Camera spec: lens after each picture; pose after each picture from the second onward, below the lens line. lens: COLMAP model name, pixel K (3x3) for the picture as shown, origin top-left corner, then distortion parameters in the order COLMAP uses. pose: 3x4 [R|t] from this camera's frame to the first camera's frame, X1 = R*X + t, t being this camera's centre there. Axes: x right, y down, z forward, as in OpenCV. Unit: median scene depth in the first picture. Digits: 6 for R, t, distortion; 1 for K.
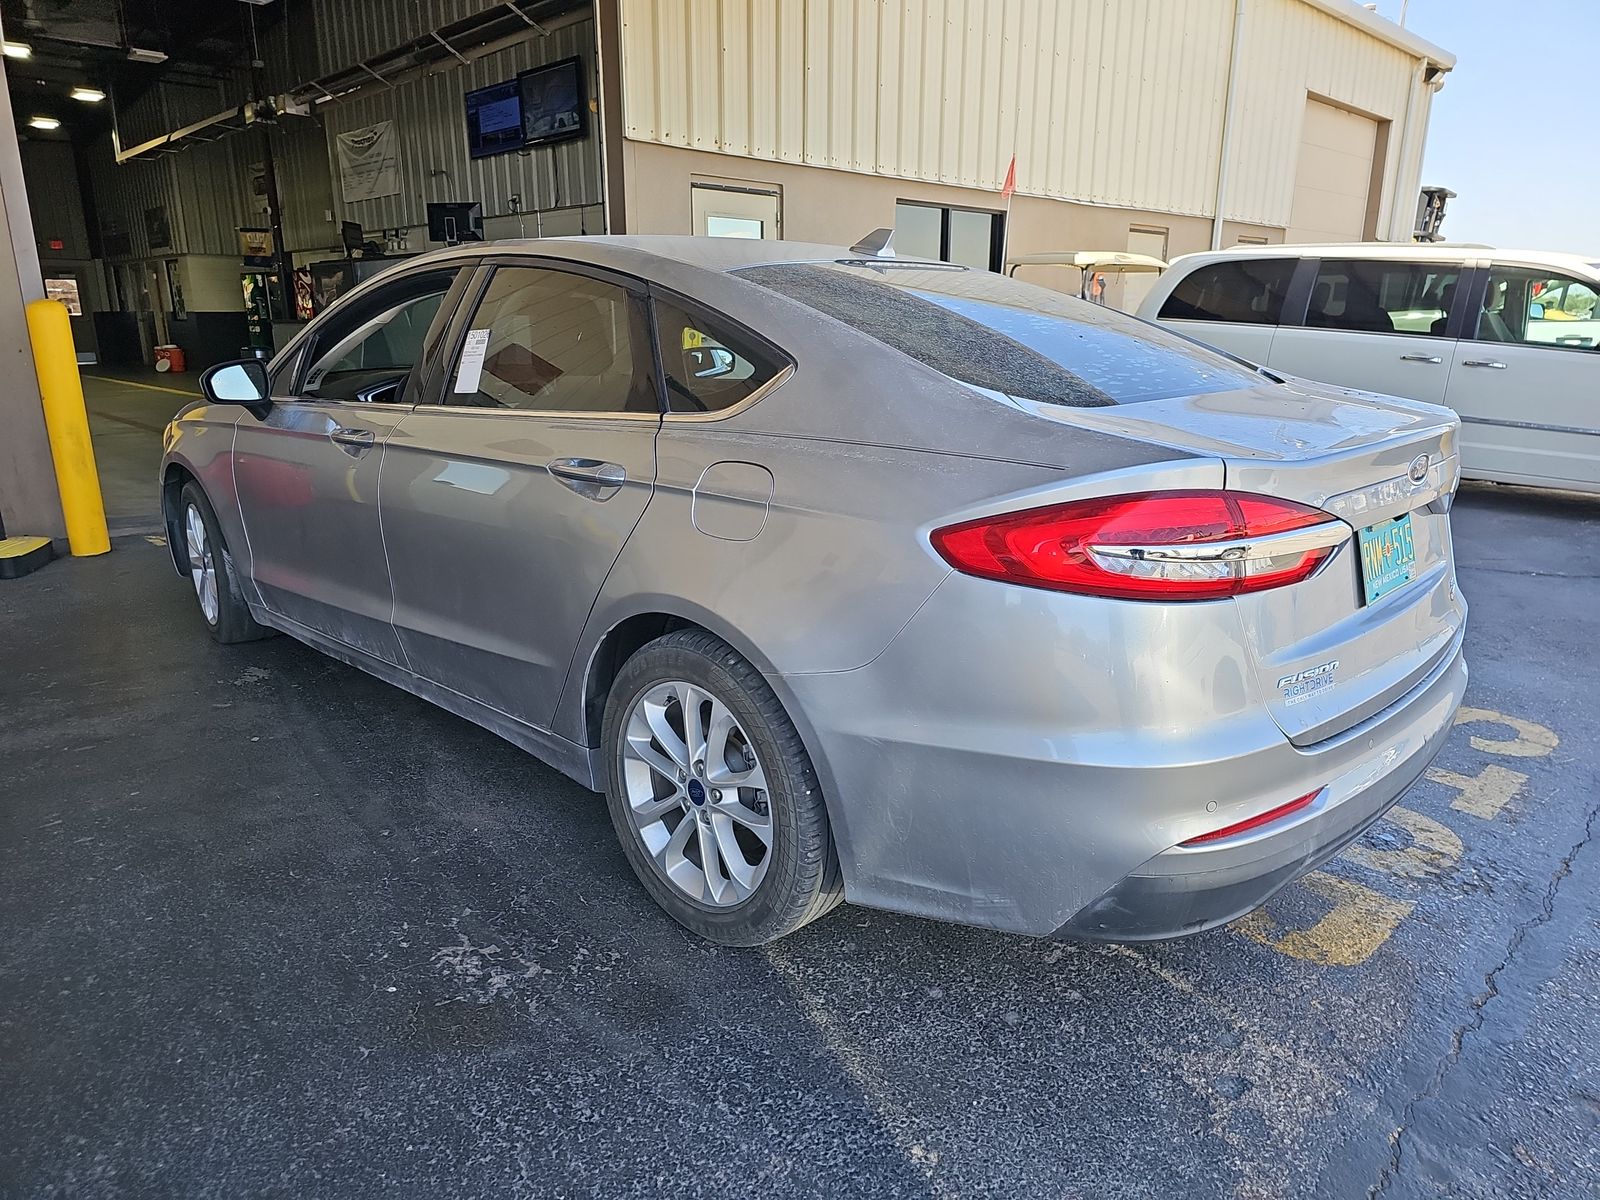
lens RADIAL K [[1052.1, 0, 805.0], [0, 1052.1, 574.6], [0, 0, 1]] dist [0.047960, -0.044053]
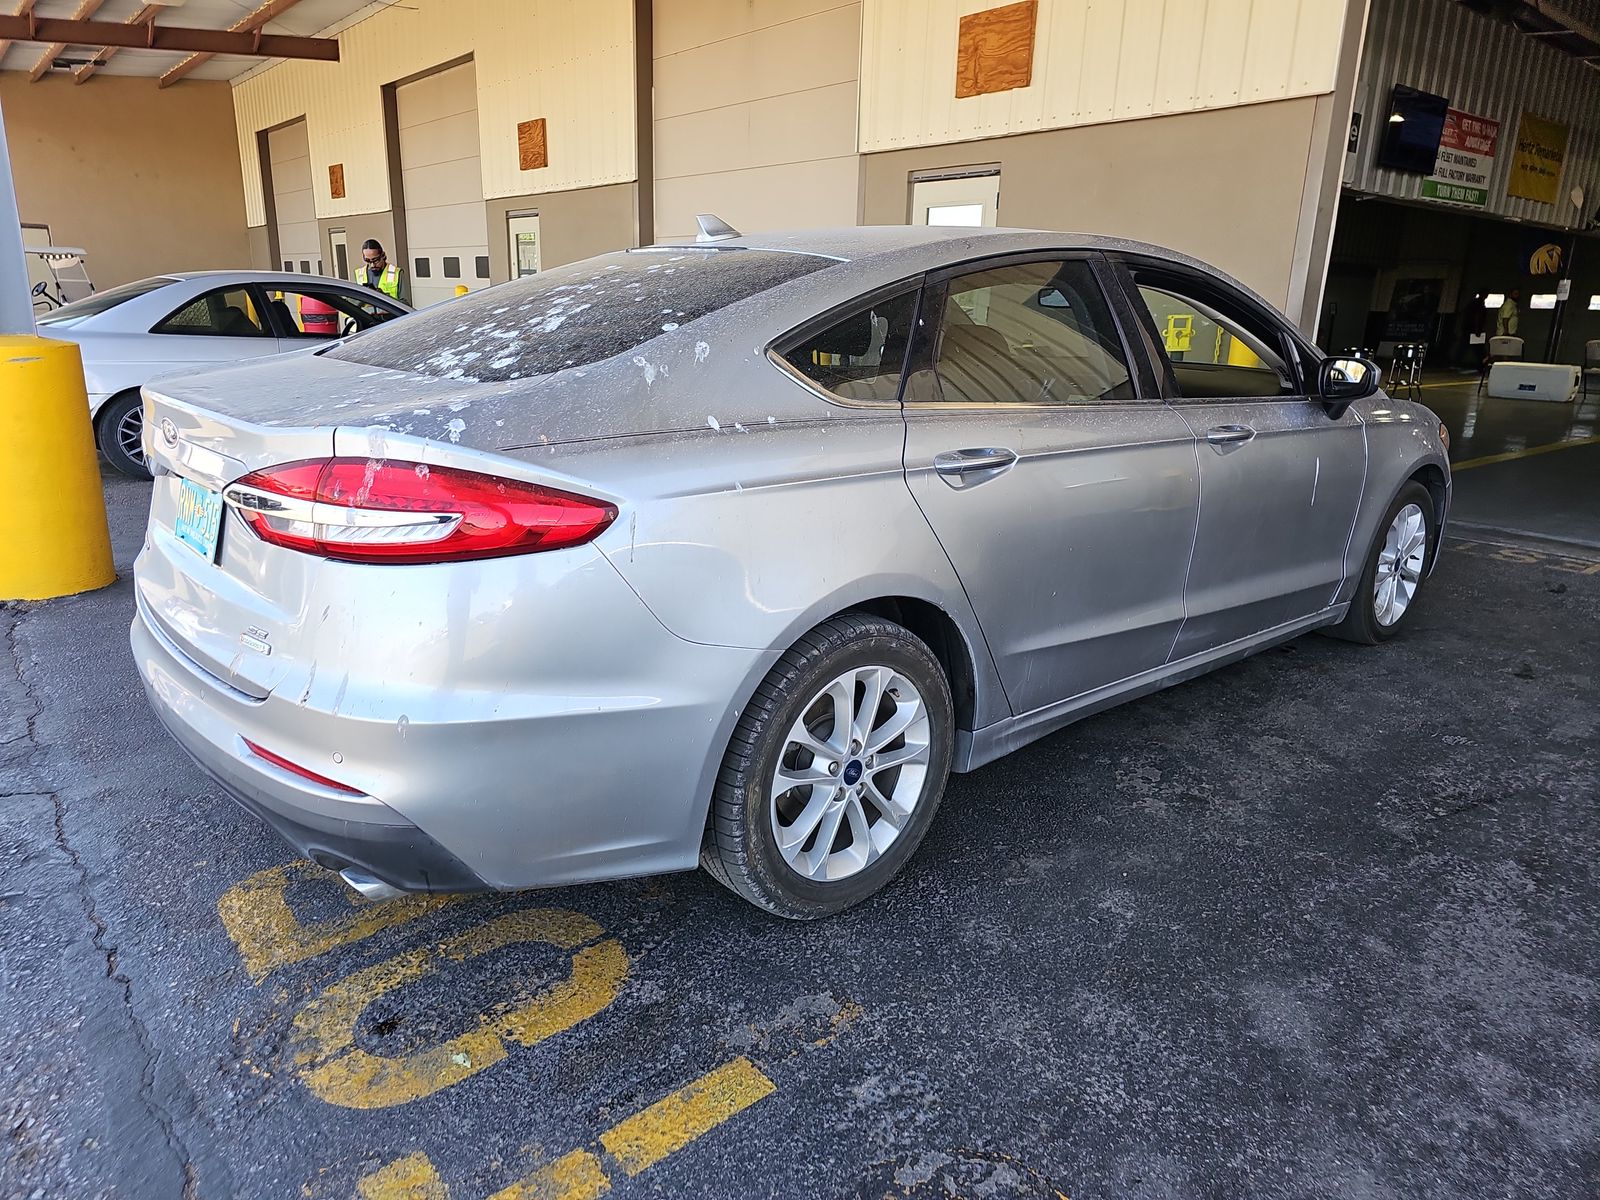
lens RADIAL K [[1052.1, 0, 805.0], [0, 1052.1, 574.6], [0, 0, 1]] dist [0.047960, -0.044053]
pose [[-0.085492, 0.245029, -0.965739, 0.354265], [-0.254775, 0.931686, 0.258943, -0.091833], [0.963214, 0.268184, -0.017224, 0.373340]]
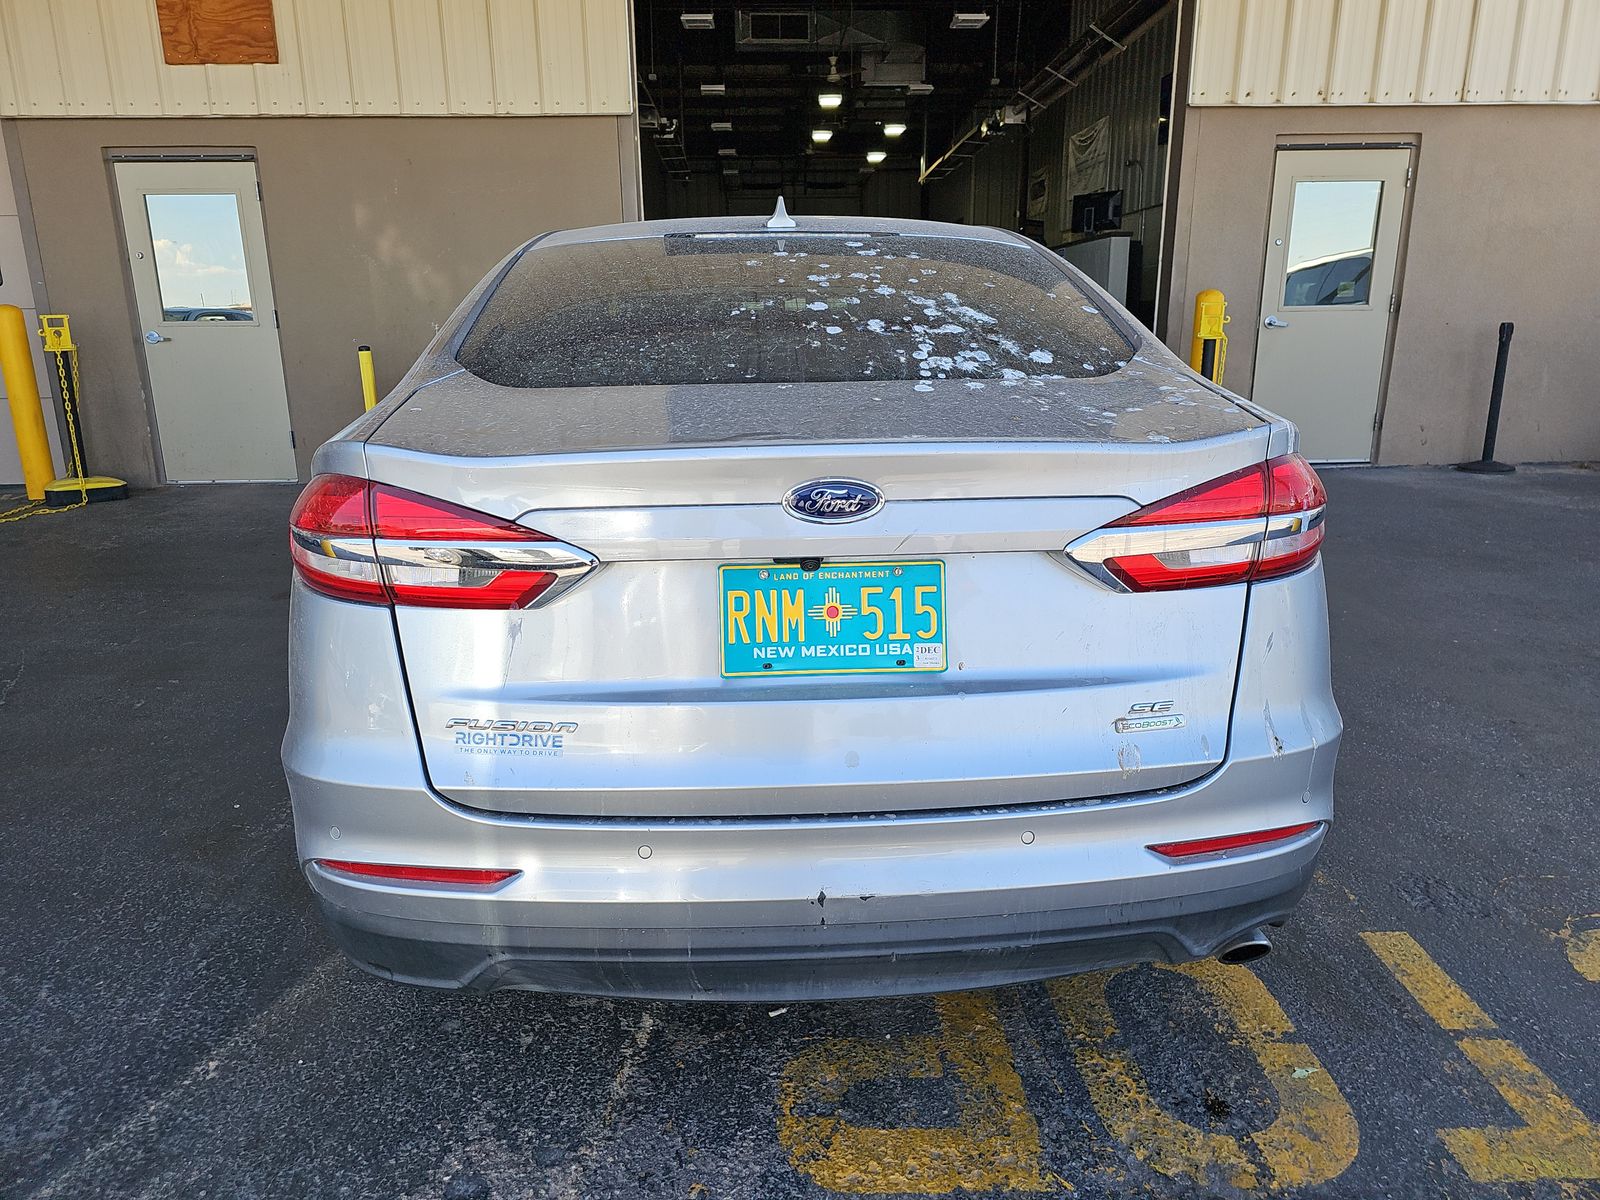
lens RADIAL K [[1056.0, 0, 793.4], [0, 1056.0, 575.1], [0, 0, 1]] dist [0.001632, -0.002303]
pose [[0.729521, 0.152059, -0.666841, 0.226711], [-0.146926, 0.987053, 0.064340, -0.020196], [0.667991, 0.051039, 0.742417, 0.109825]]
